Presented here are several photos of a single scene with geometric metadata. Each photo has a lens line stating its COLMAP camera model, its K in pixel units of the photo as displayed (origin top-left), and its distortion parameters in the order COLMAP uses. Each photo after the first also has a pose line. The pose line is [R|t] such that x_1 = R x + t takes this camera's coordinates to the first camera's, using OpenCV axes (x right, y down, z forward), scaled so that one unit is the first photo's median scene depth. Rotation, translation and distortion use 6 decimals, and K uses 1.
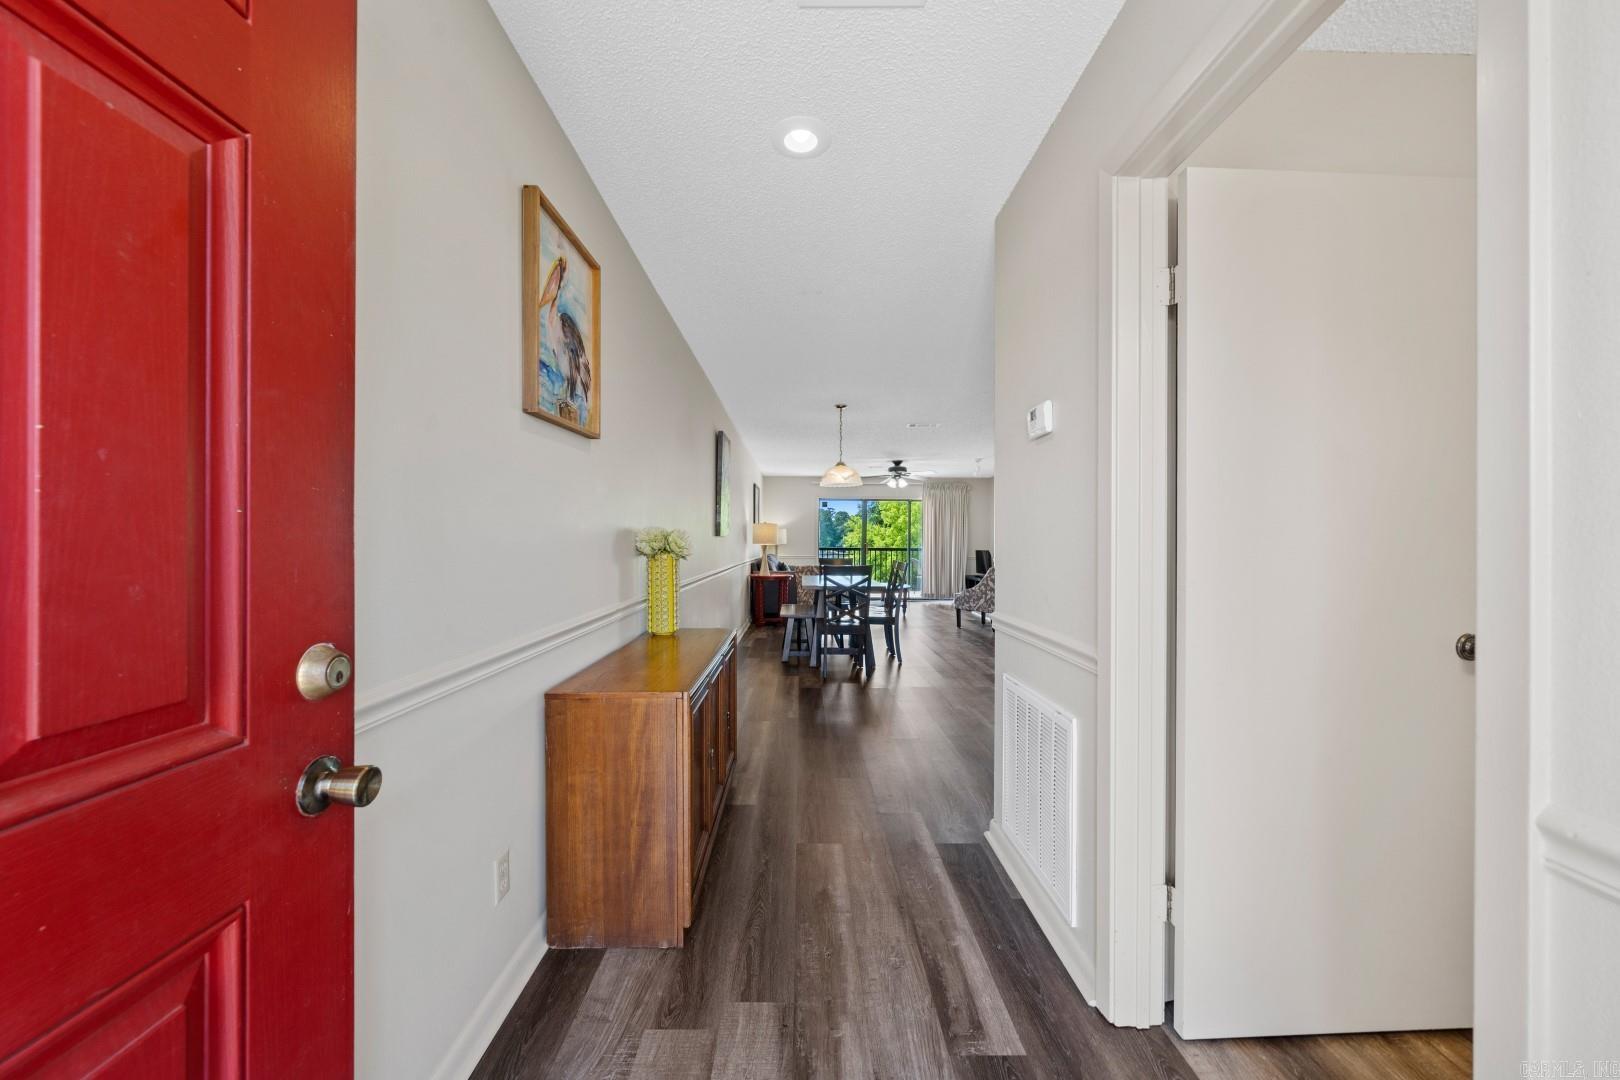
lens RADIAL K [[589.5, 0, 780.7], [0, 589.5, 542.1], [0, 0, 1]] dist [-0.001251, -0.000019]
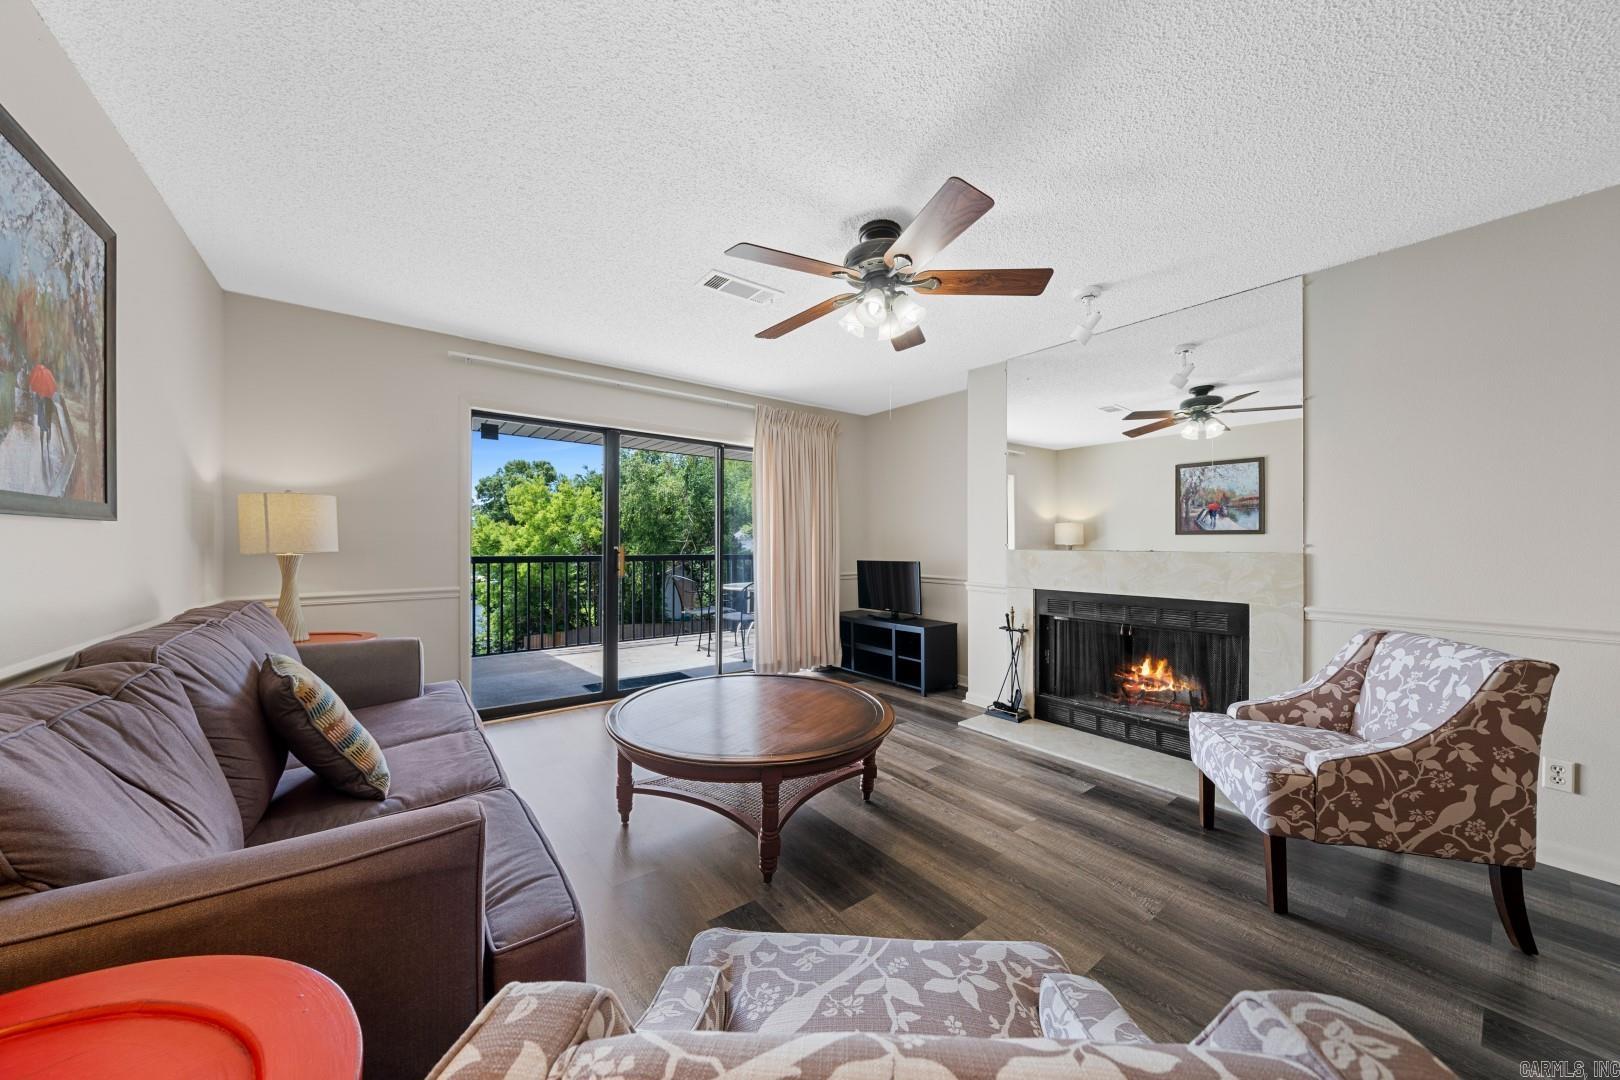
lens RADIAL K [[554.7, 0, 810.1], [0, 554.7, 541.4], [0, 0, 1]] dist [-0.003489, -0.000139]
pose [[0.773902, -0.004984, 0.633286, 0.016115], [0.005943, 0.999982, 0.000607, -0.001788], [-0.633277, 0.003294, 0.773918, 0.679587]]
